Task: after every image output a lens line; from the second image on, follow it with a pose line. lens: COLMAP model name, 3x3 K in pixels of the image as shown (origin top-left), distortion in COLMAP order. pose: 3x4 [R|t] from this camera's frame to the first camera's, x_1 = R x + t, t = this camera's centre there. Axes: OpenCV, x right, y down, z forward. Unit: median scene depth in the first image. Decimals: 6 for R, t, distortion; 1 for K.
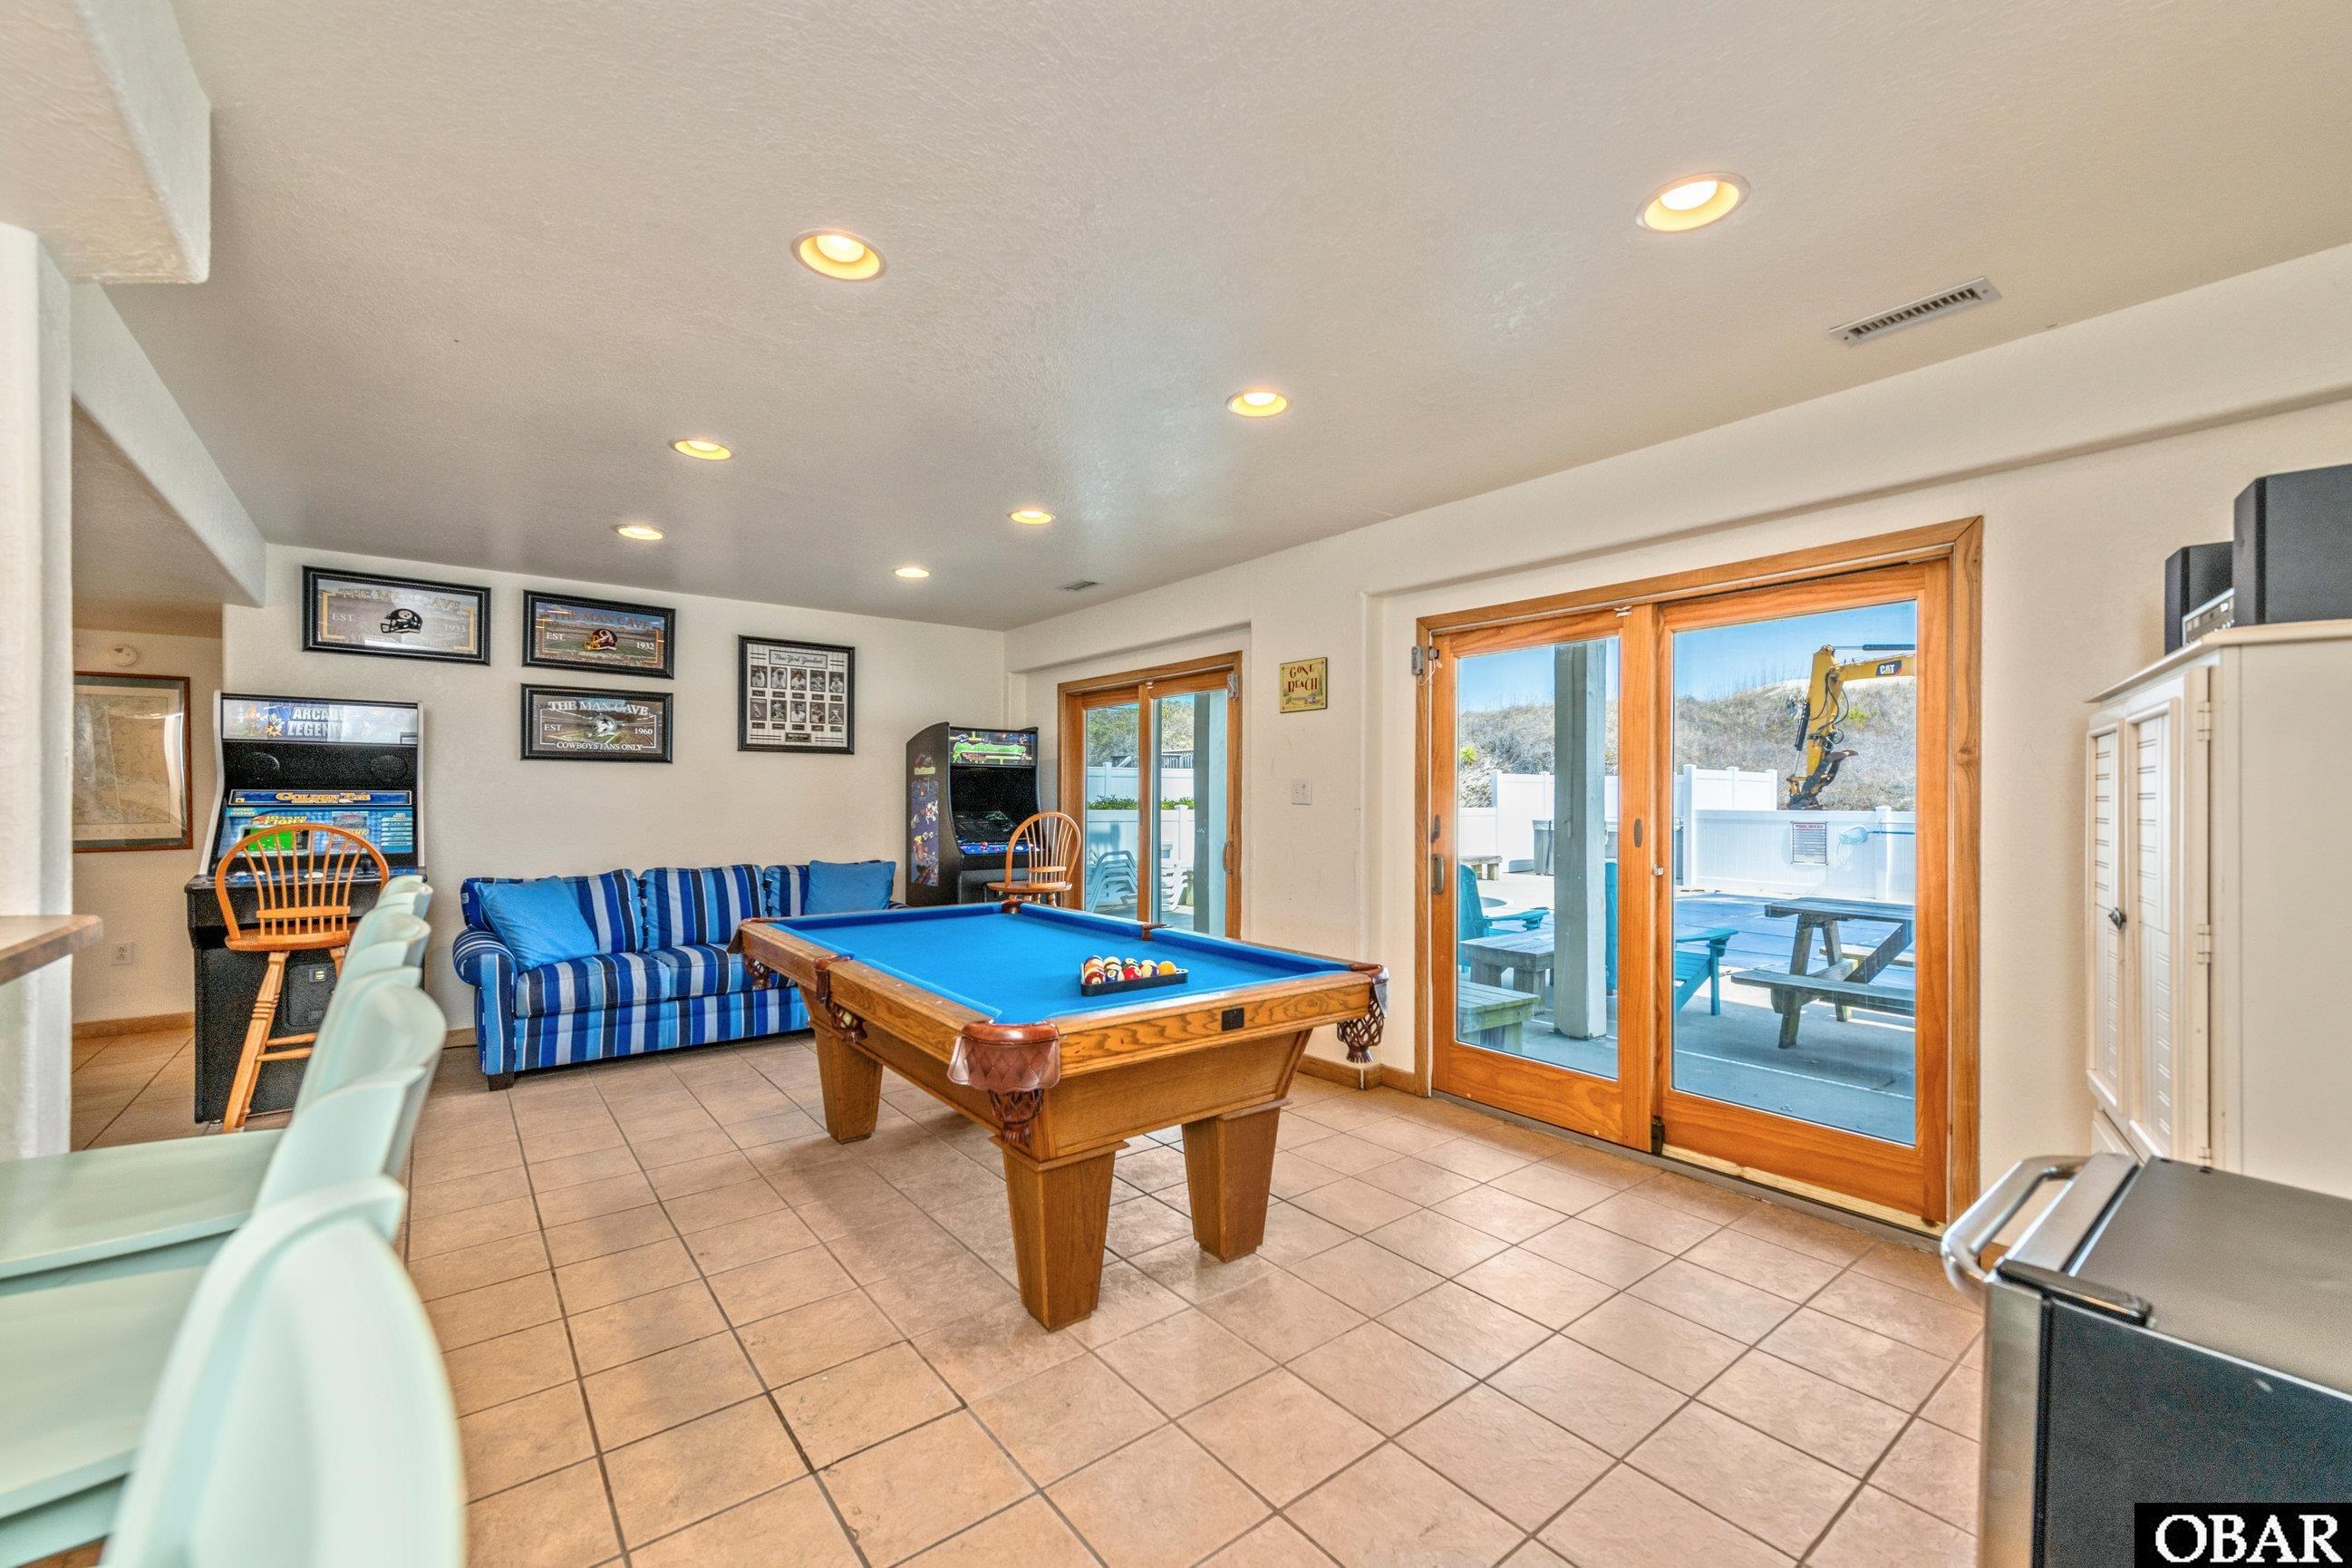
lens RADIAL K [[952.4, 0, 1197.4], [0, 952.4, 793.2], [0, 0, 1]] dist [0.001642, 0.000044]
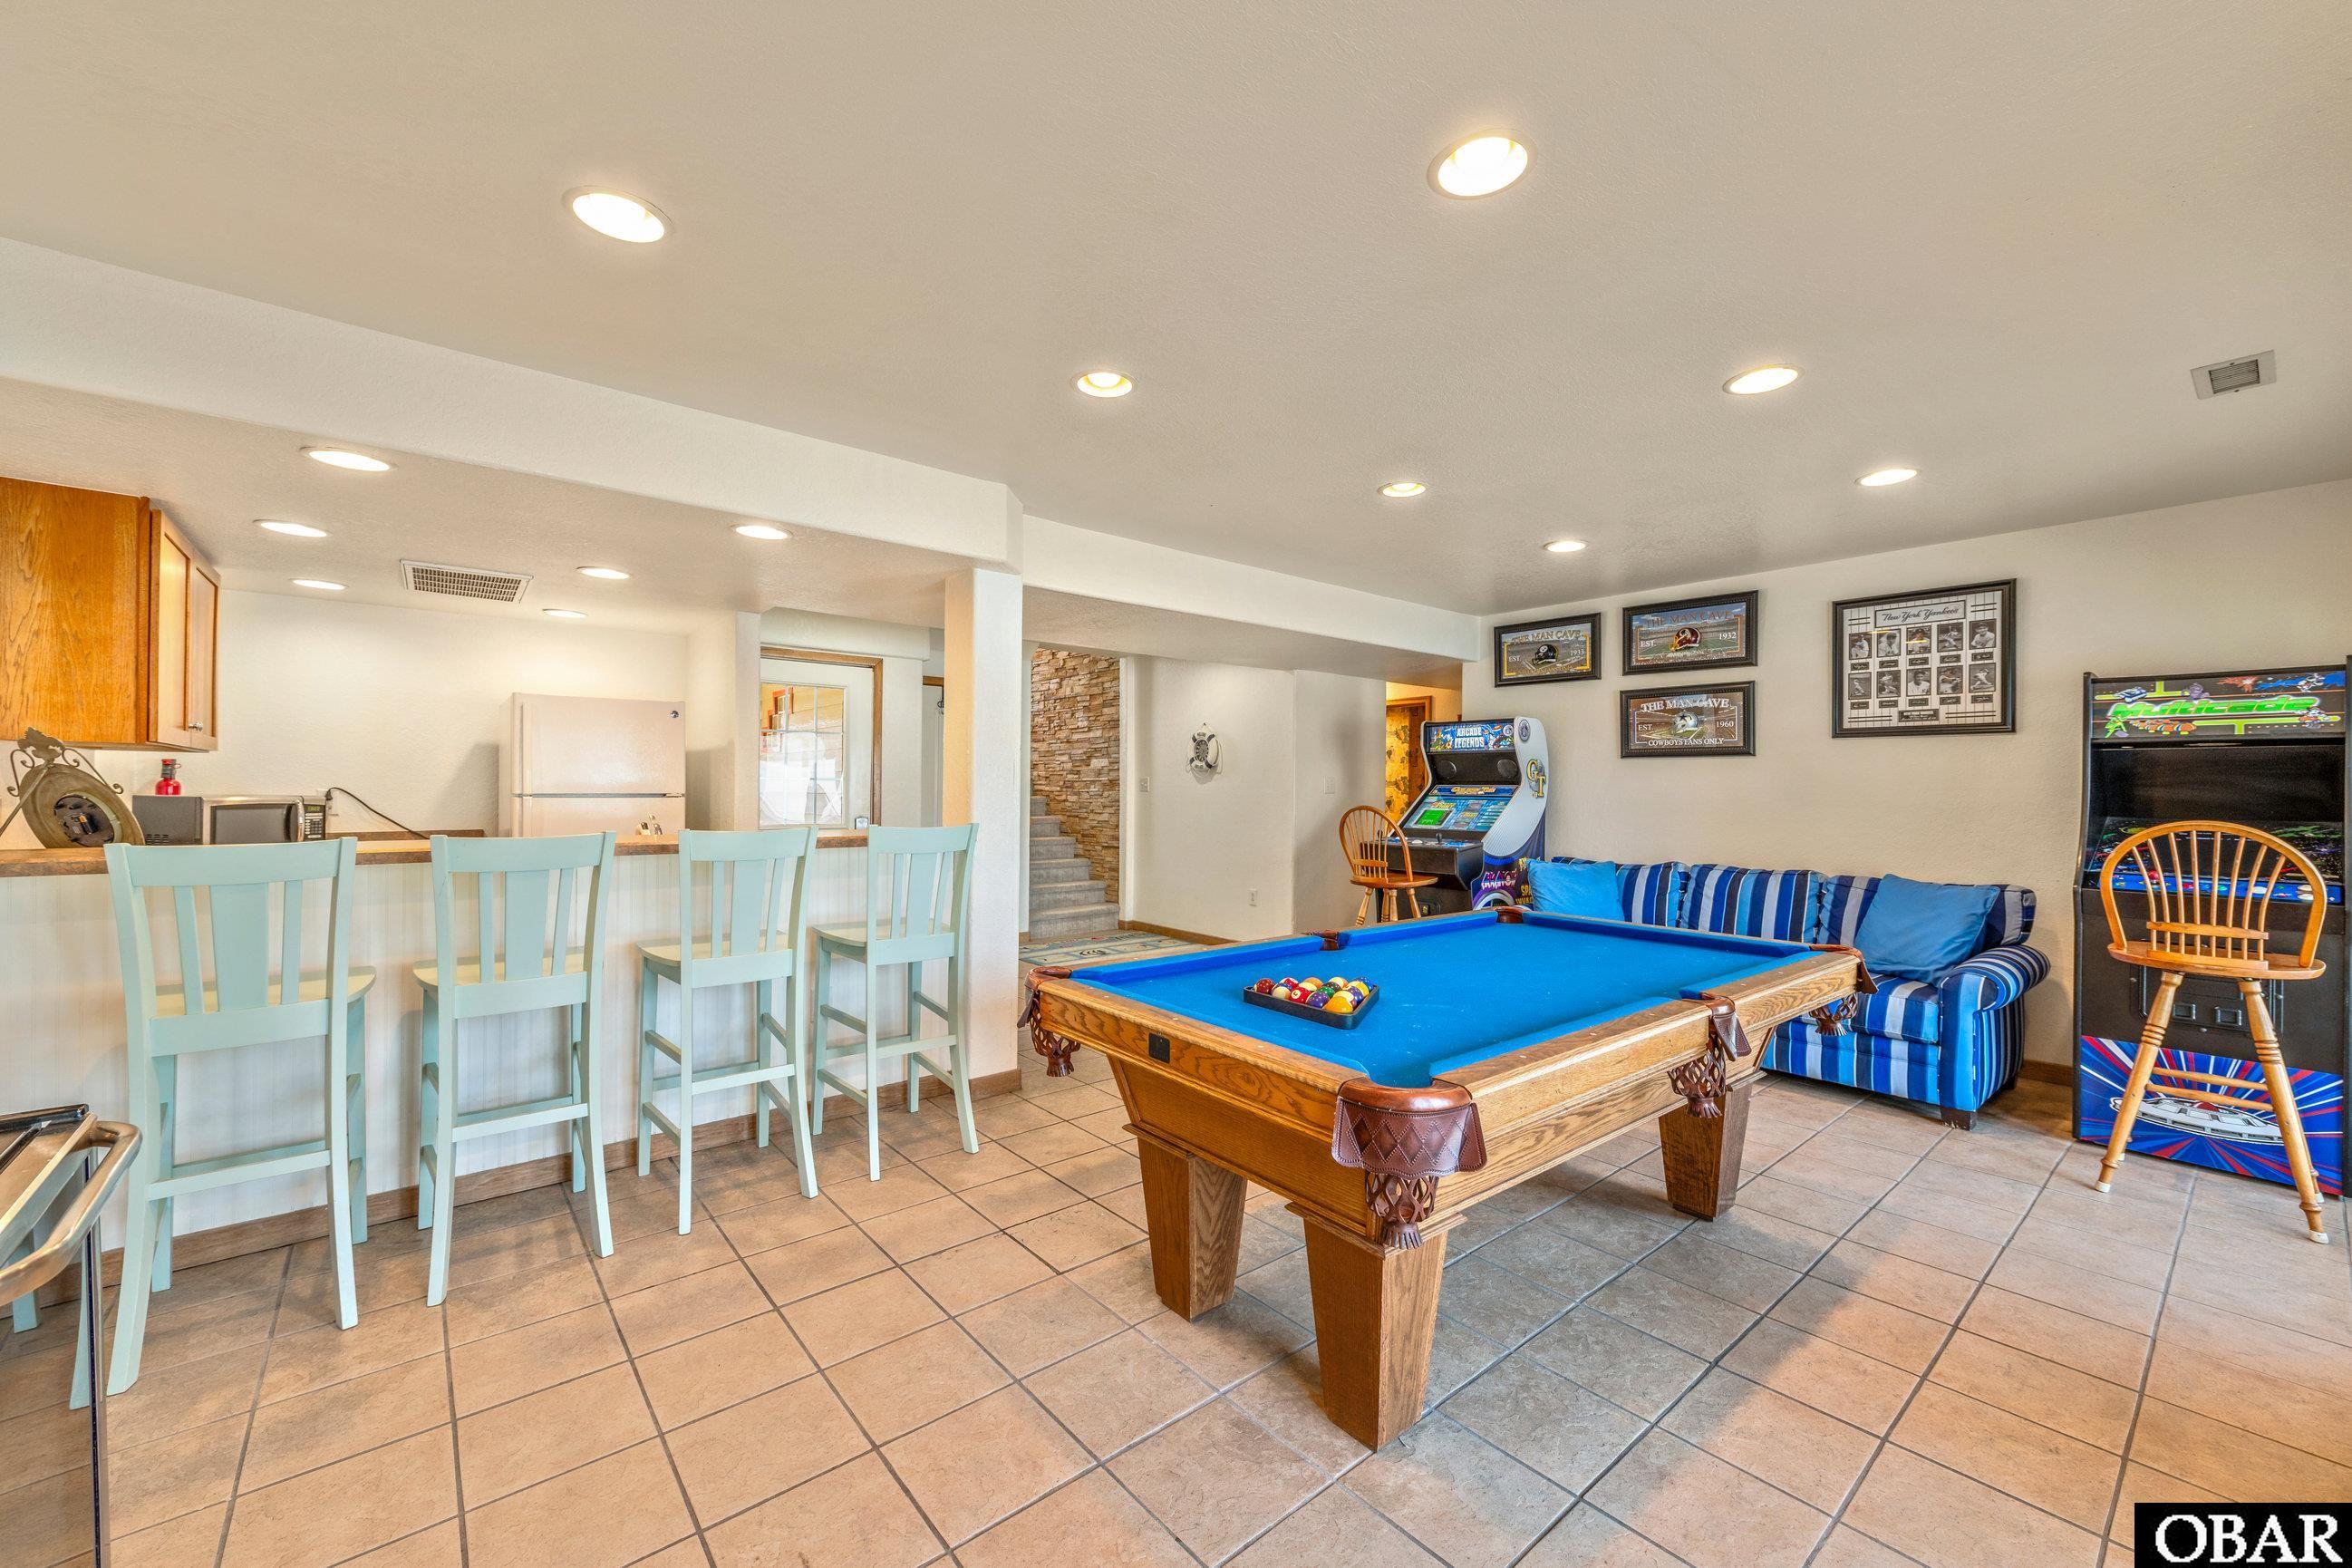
lens RADIAL K [[952.4, 0, 1196.6], [0, 952.4, 784.7], [0, 0, 1]] dist [0.001642, 0.000044]
pose [[0.007838, -0.005354, -0.999955, 0.372294], [-0.001758, 0.999984, -0.005368, 0.003360], [0.999968, 0.001800, 0.007829, 0.431406]]
